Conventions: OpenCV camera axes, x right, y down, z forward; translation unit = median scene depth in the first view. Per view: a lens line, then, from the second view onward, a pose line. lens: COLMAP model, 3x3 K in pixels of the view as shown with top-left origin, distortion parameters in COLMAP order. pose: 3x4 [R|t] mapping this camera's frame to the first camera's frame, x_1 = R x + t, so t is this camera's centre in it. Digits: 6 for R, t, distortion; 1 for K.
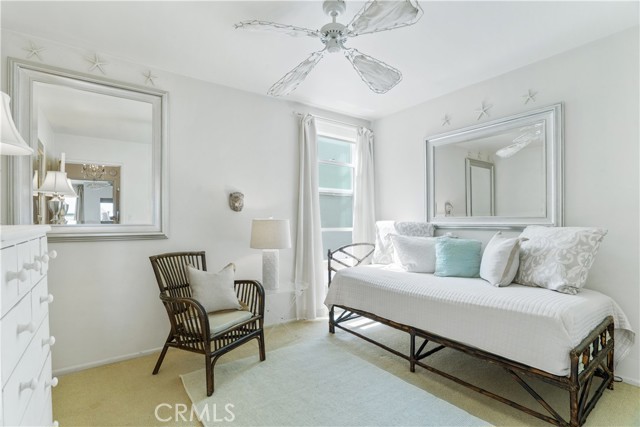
lens RADIAL K [[299.3, 0, 316.7], [0, 299.3, 217.0], [0, 0, 1]] dist [0.001204, 0.002295]
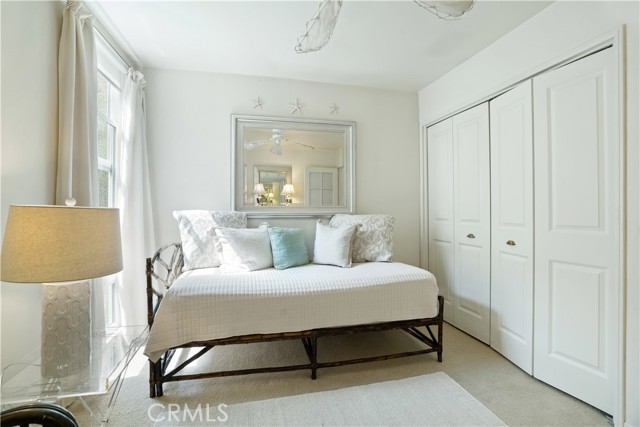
lens RADIAL K [[299.3, 0, 321.4], [0, 299.3, 209.5], [0, 0, 1]] dist [0.001204, 0.002295]
pose [[0.421939, -0.004090, 0.906615, -0.434754], [-0.009161, 0.999920, 0.008775, -0.000100], [-0.906578, -0.012007, 0.421868, 0.537979]]
